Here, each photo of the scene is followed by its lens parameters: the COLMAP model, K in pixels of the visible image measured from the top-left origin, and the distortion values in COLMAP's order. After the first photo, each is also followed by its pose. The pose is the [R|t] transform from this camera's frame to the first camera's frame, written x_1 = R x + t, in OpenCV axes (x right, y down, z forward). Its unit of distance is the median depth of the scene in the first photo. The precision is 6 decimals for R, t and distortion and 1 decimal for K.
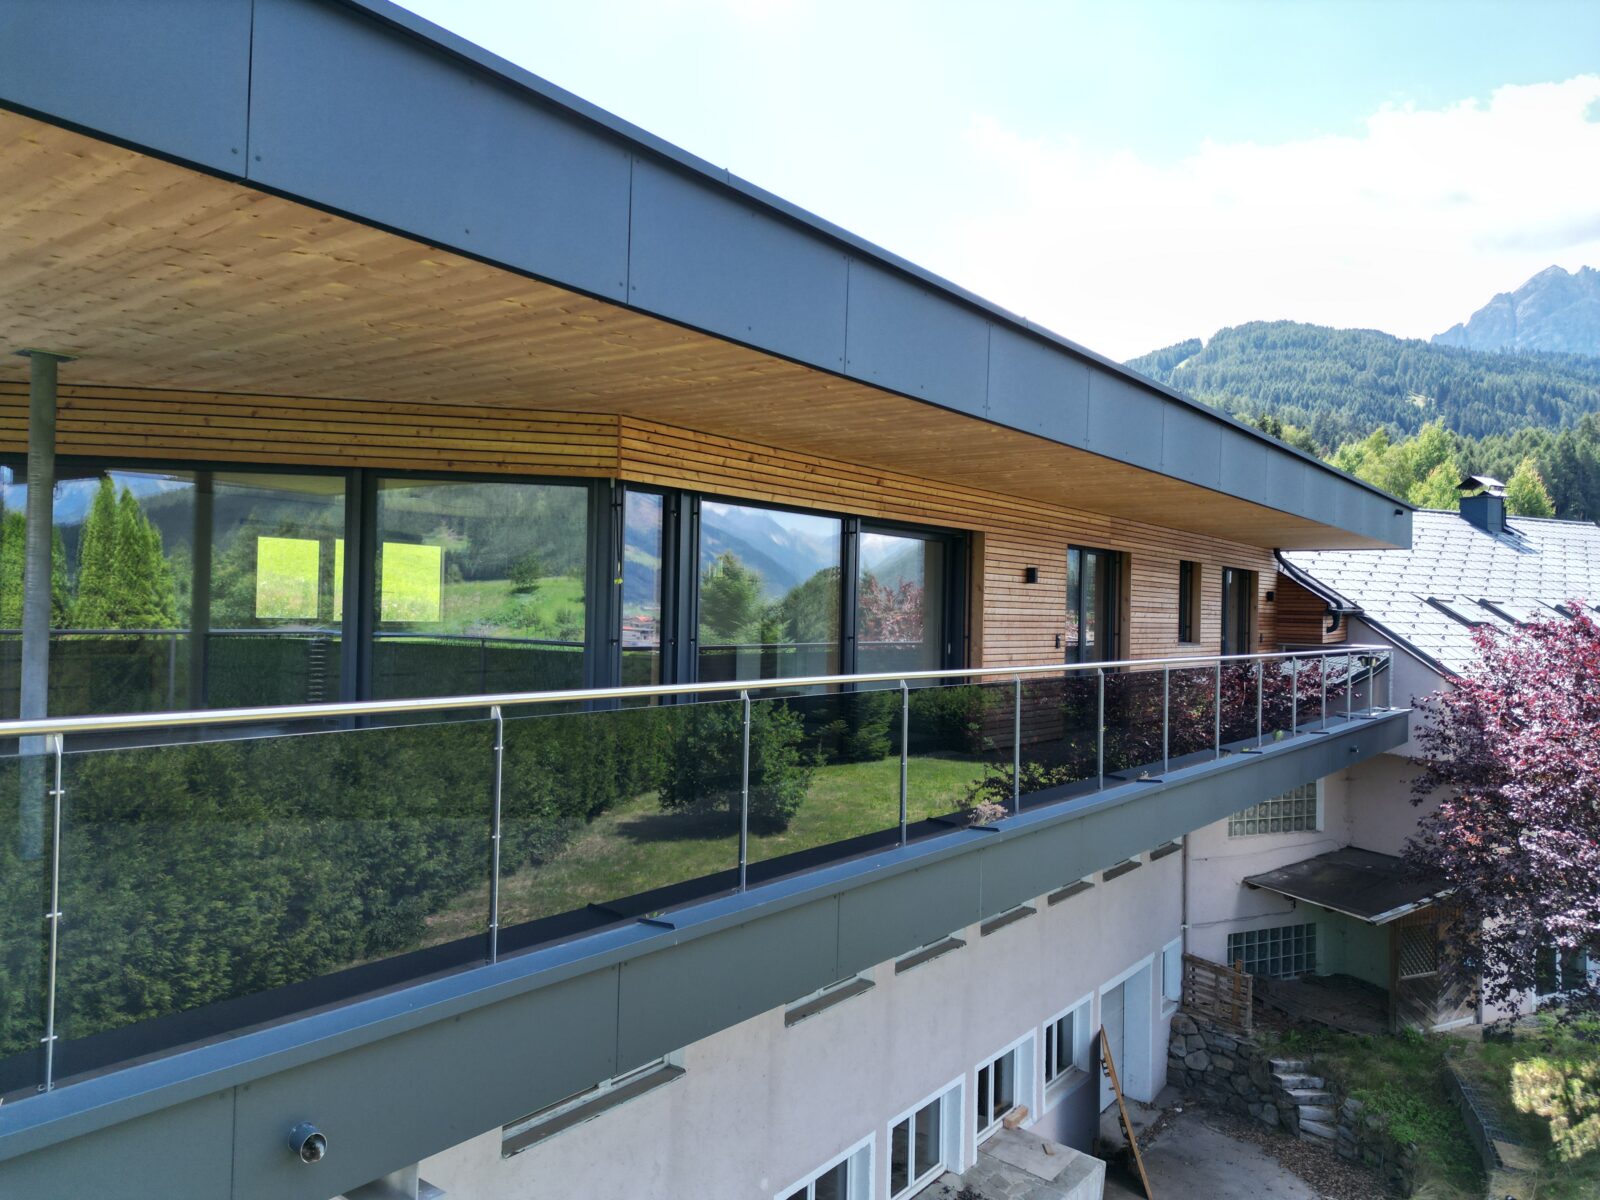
lens RADIAL K [[1128.2, 0, 803.9], [0, 1128.2, 597.6], [0, 0, 1]] dist [0.058441, -0.050103]
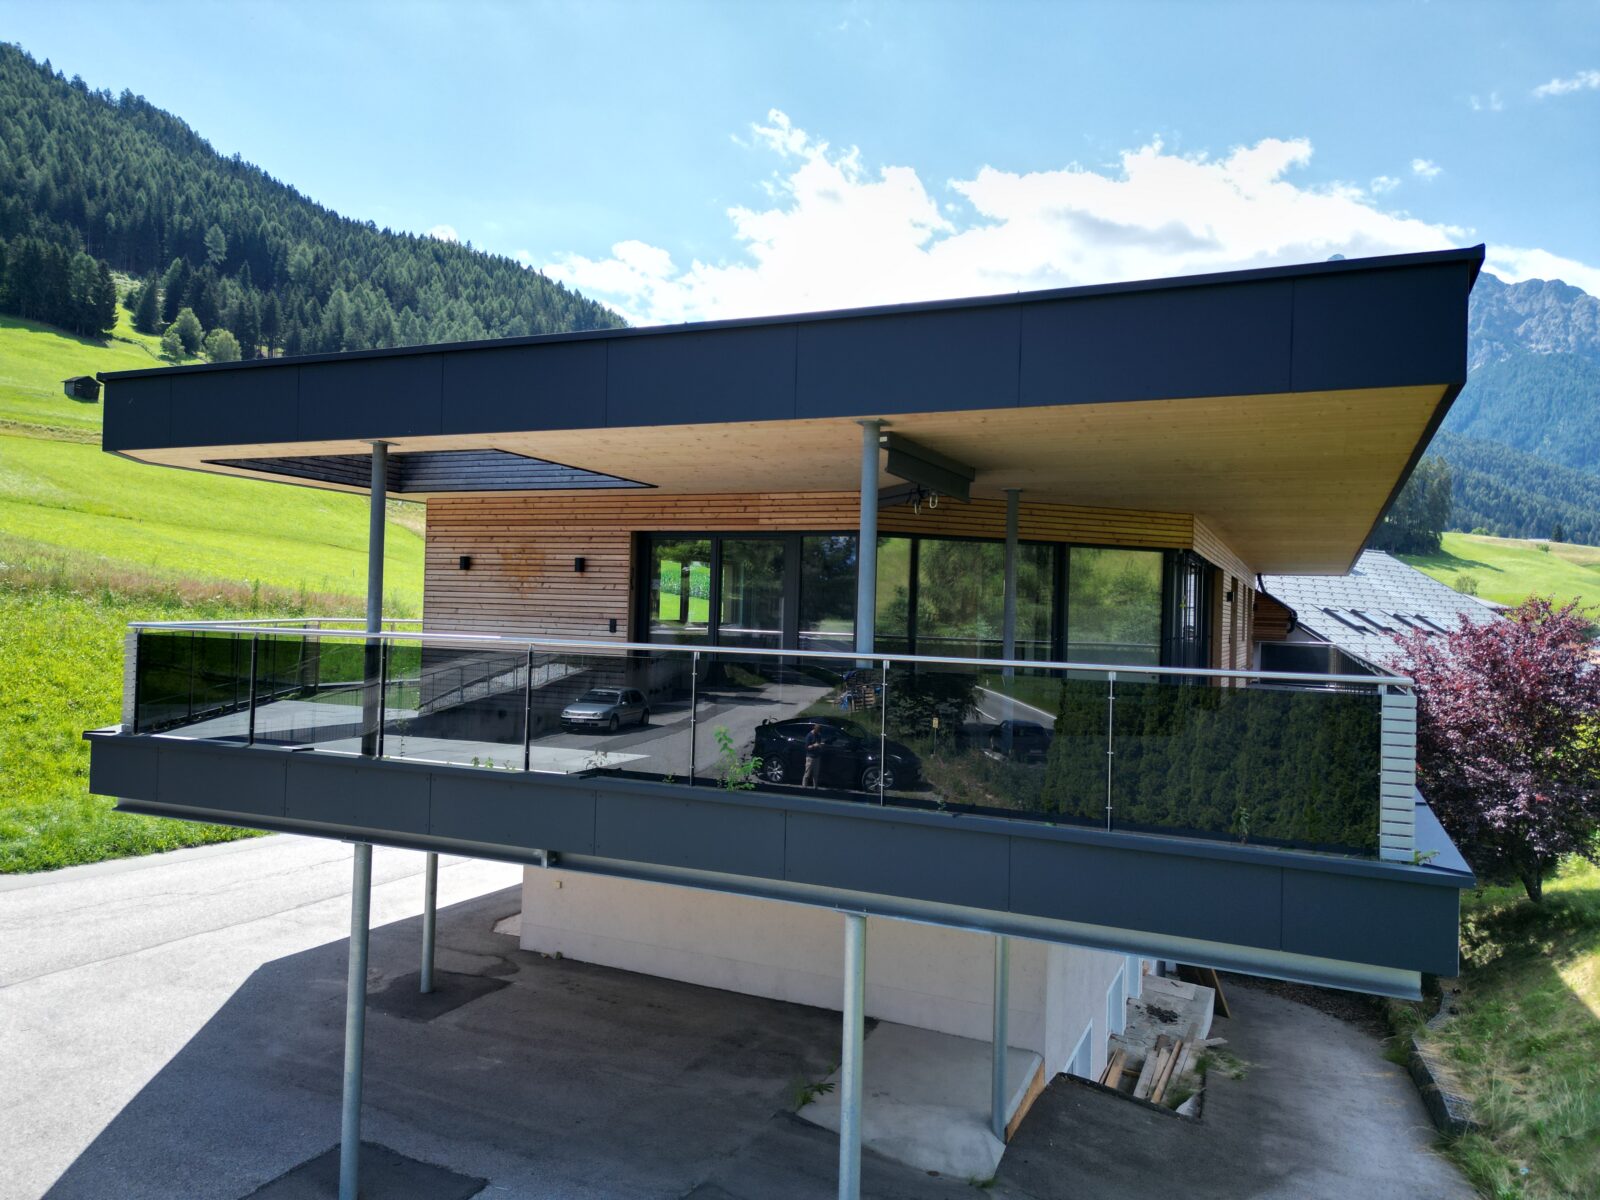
lens RADIAL K [[1128.2, 0, 803.9], [0, 1128.2, 597.6], [0, 0, 1]] dist [0.058441, -0.050103]
pose [[0.974595, 0.009062, 0.223790, -0.661499], [-0.009478, 0.999955, 0.000783, -0.012812], [-0.223773, -0.002884, 0.974637, -0.362759]]
